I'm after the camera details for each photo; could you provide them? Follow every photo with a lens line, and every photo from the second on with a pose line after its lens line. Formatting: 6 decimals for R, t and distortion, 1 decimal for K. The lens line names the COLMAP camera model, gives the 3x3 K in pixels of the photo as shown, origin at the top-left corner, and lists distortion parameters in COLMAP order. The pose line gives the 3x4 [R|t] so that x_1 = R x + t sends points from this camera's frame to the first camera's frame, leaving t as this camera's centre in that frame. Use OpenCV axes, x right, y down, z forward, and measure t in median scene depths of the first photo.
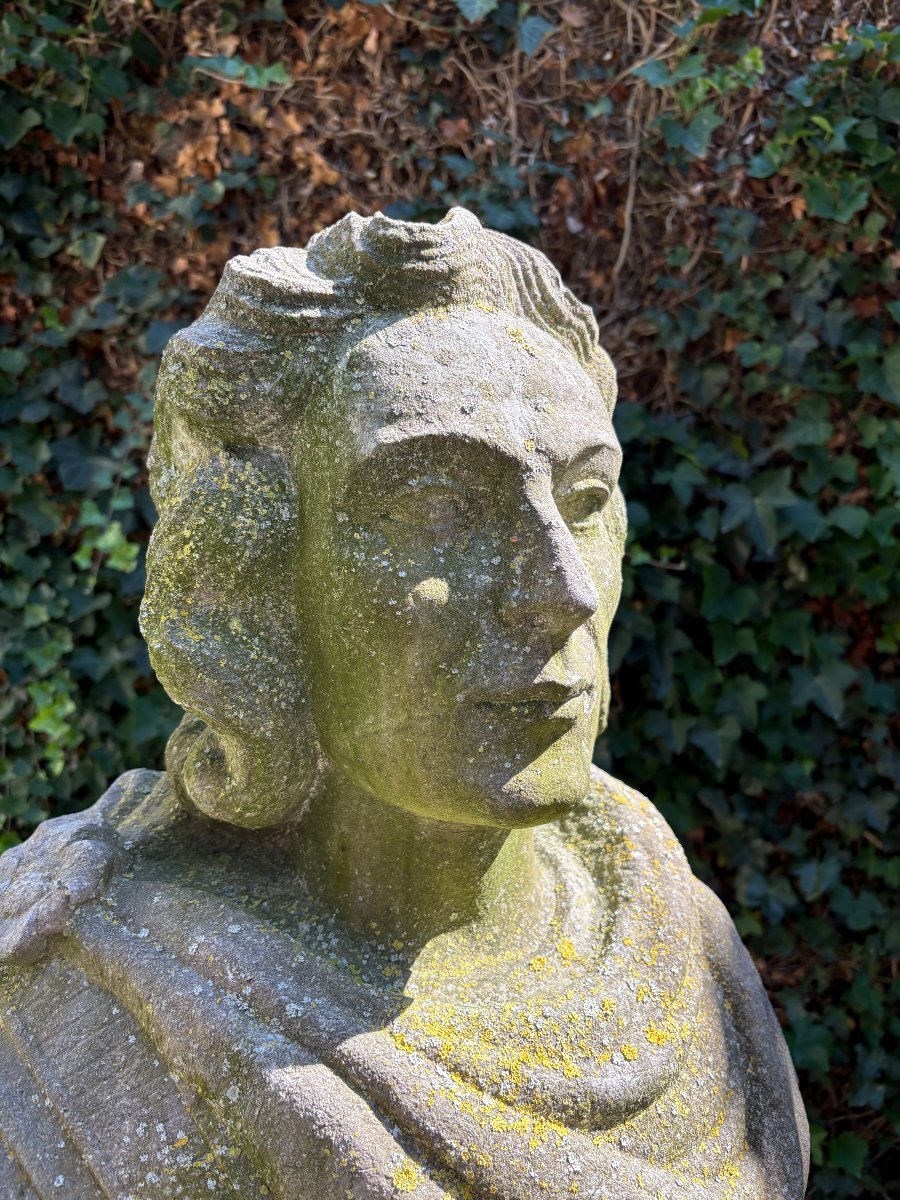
lens RADIAL K [[917.8, 0, 454.3], [0, 917.8, 599.0], [0, 0, 1]] dist [0.071267, -0.105320]
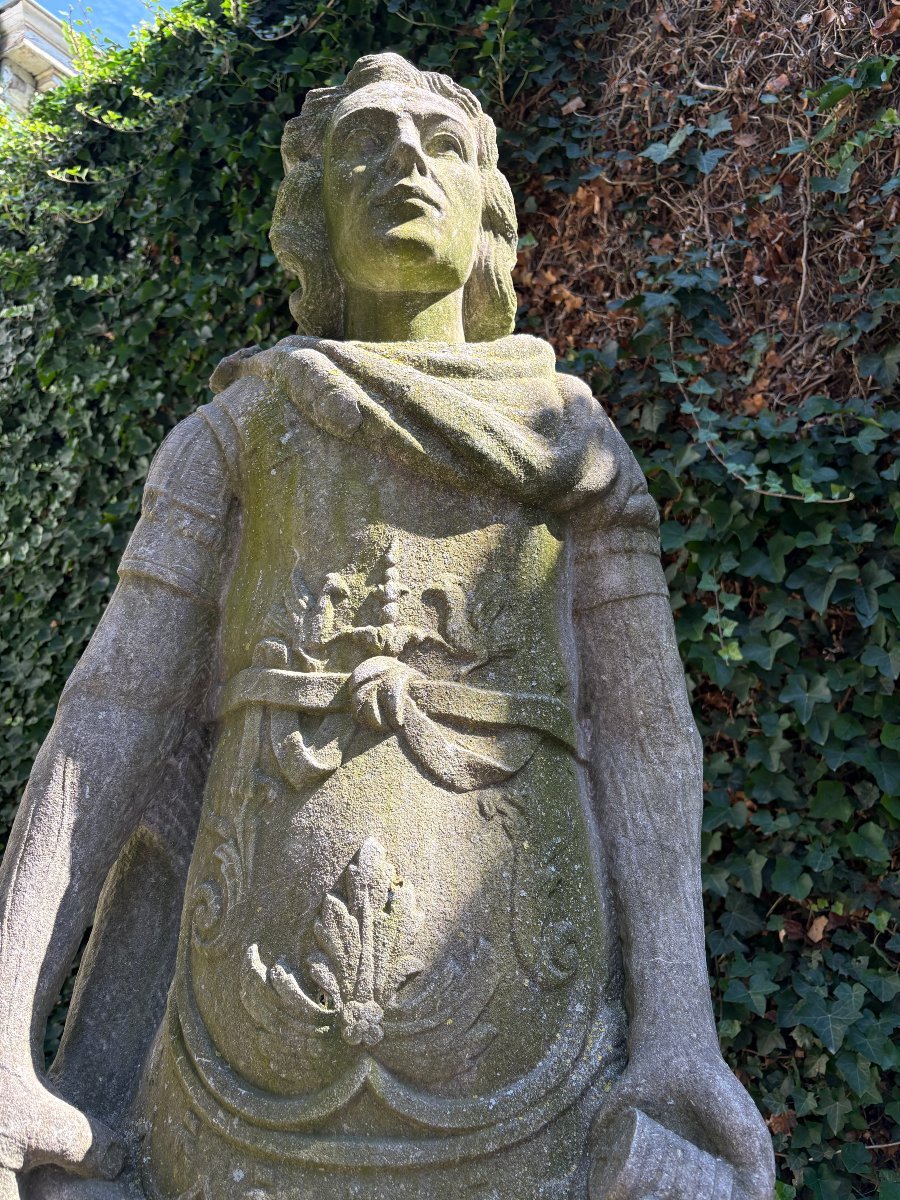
lens RADIAL K [[910.6, 0, 445.1], [0, 910.6, 602.4], [0, 0, 1]] dist [0.045306, -0.059972]
pose [[0.903765, -0.112496, -0.412981, 0.204236], [-0.003191, 0.963046, -0.269317, 0.339354], [0.428017, 0.244718, 0.870008, -0.140276]]
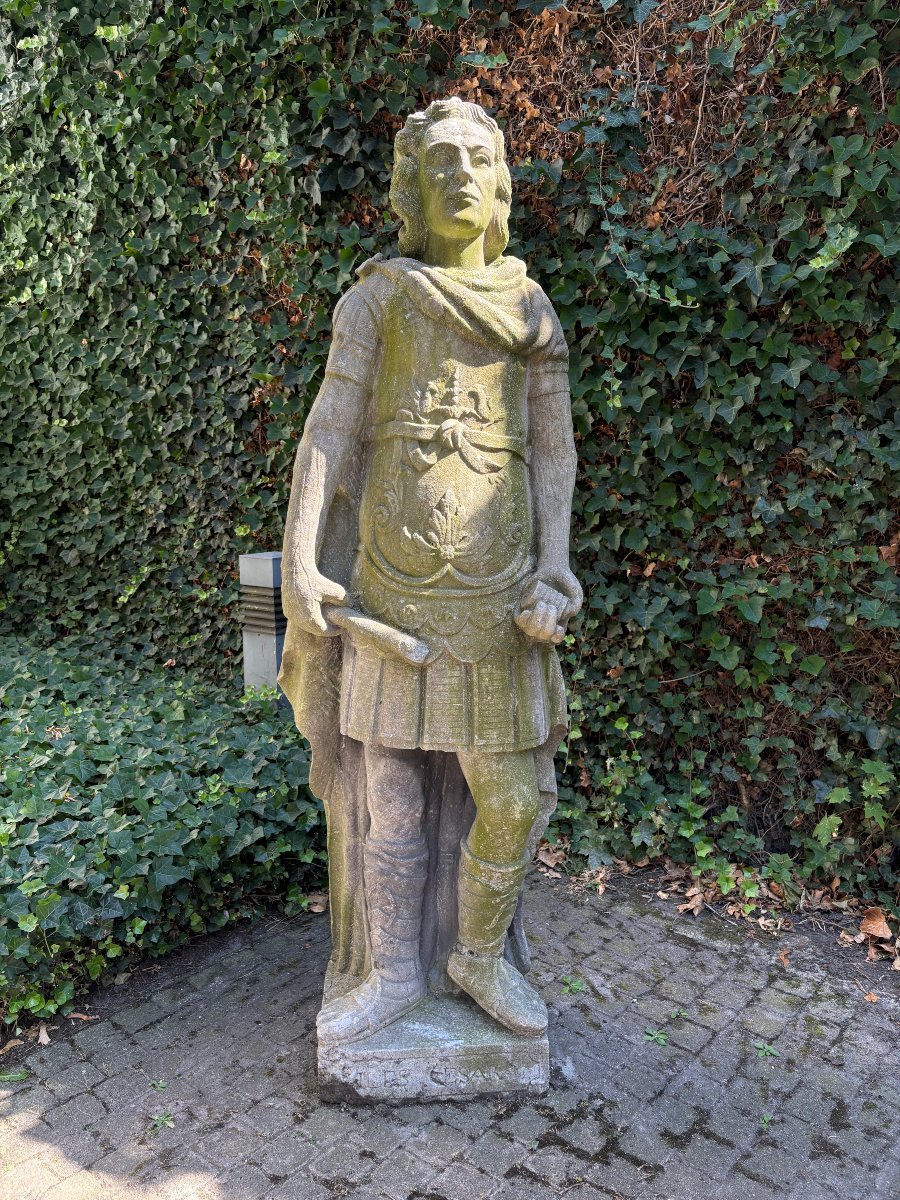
lens RADIAL K [[907.7, 0, 451.8], [0, 907.7, 605.5], [0, 0, 1]] dist [0.041851, -0.050617]
pose [[0.939223, 0.037737, -0.341229, 0.356745], [-0.023167, 0.998641, 0.046675, 0.410997], [0.342526, -0.035933, 0.938821, -0.732800]]
